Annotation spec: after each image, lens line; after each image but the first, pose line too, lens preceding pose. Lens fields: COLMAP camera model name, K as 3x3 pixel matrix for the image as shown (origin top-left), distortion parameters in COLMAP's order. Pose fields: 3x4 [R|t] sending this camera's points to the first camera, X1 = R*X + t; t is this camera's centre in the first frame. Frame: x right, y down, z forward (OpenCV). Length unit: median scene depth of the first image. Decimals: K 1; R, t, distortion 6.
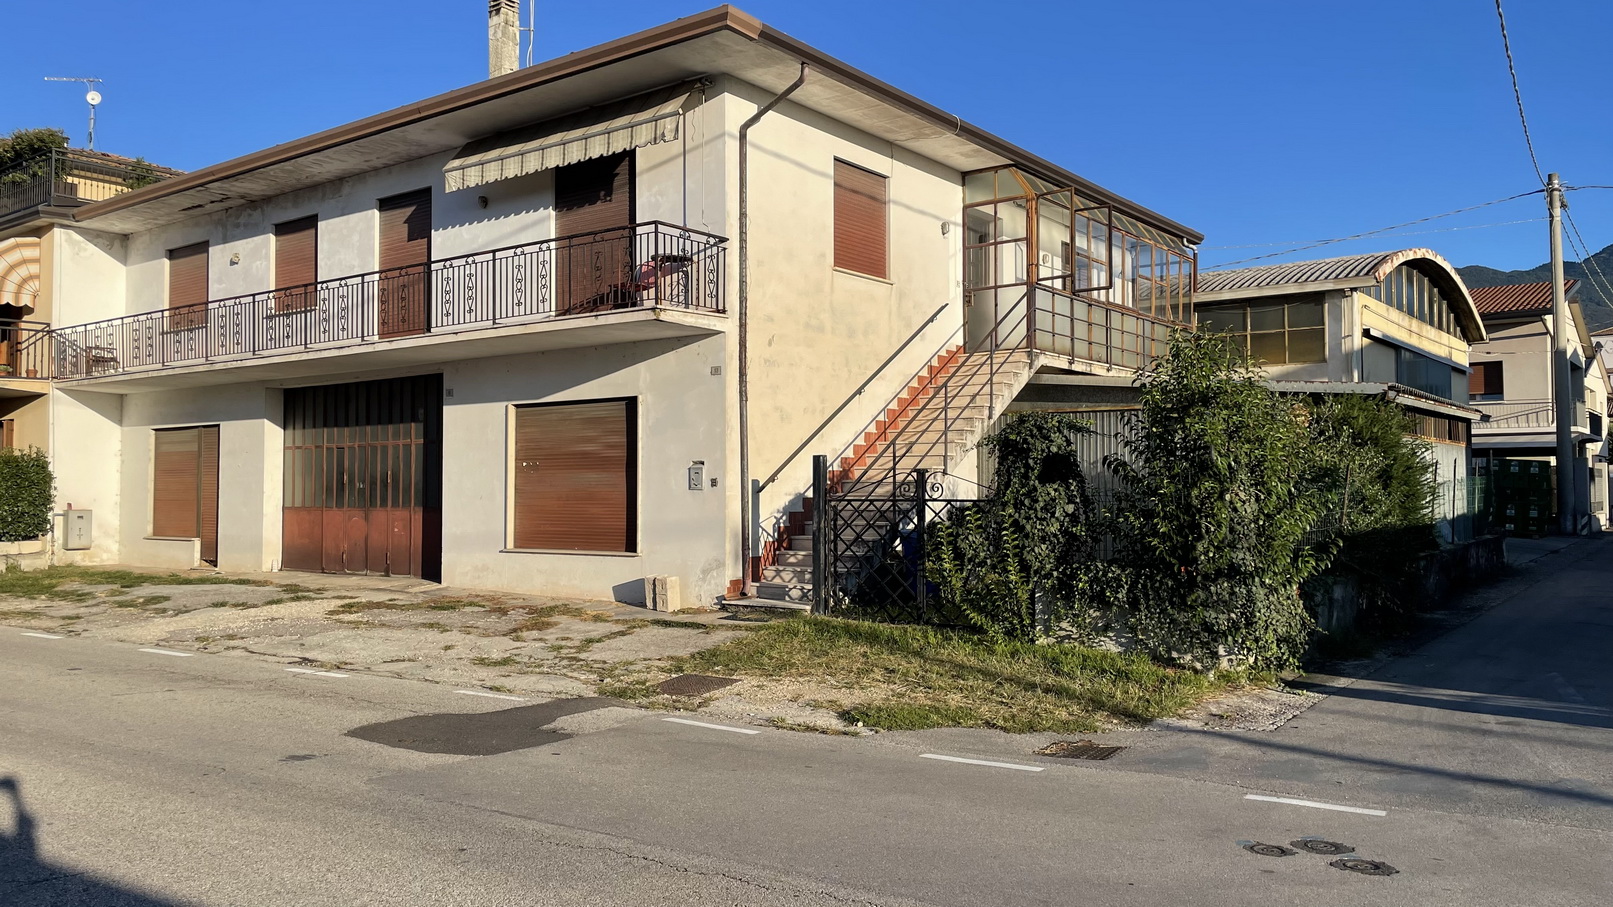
lens RADIAL K [[1215.4, 0, 806.5], [0, 1215.4, 453.5], [0, 0, 1]] dist [0.078218, -0.104768]
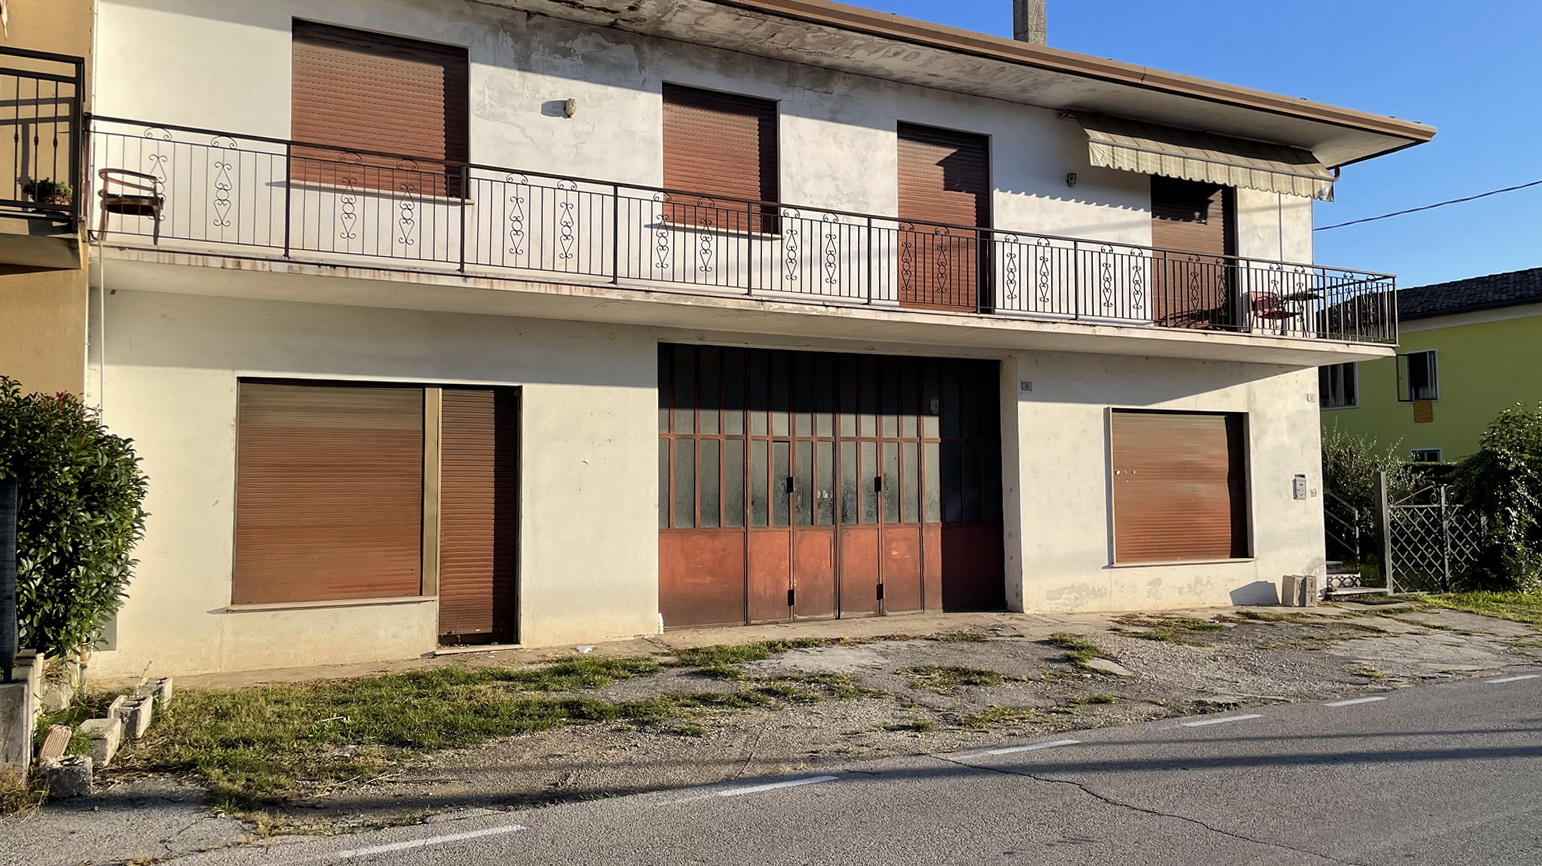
lens RADIAL K [[1161.9, 0, 771.0], [0, 1161.9, 433.0], [0, 0, 1]] dist [0.078218, -0.104768]
pose [[0.433955, 0.043431, 0.899887, -1.084370], [-0.025827, 0.999027, -0.035761, 0.015935], [-0.900564, -0.007723, 0.434654, 0.792584]]
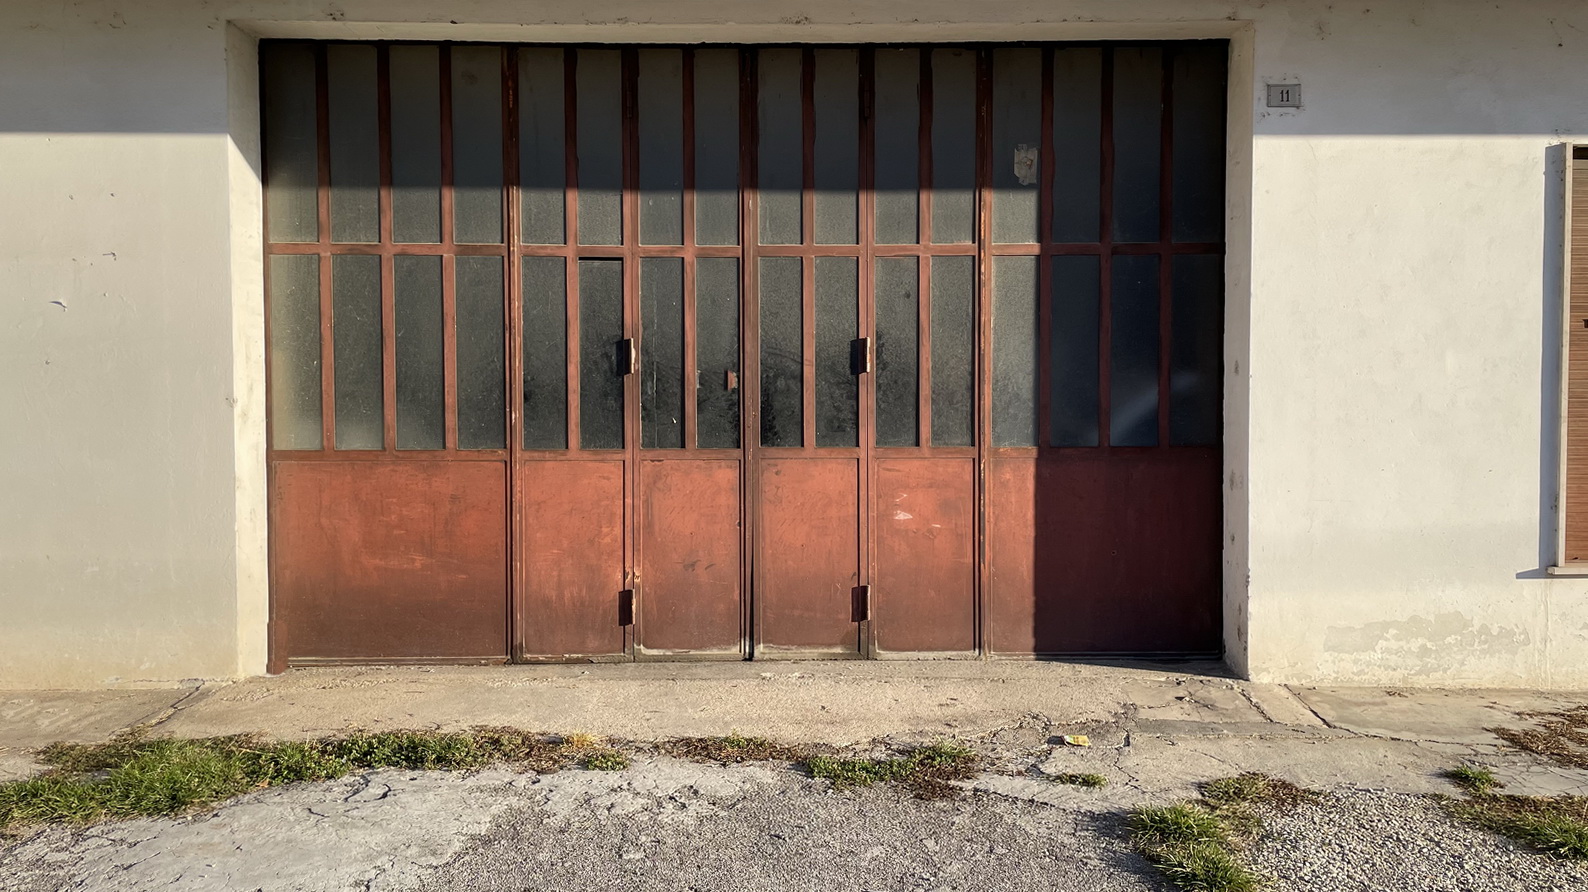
lens RADIAL K [[1196.6, 0, 794.0], [0, 1196.6, 446.0], [0, 0, 1]] dist [0.078218, -0.104768]
pose [[0.791218, -0.025182, 0.611015, -0.584591], [-0.021074, 0.997436, 0.068398, 0.023079], [-0.611171, -0.066994, 0.788658, 0.805195]]
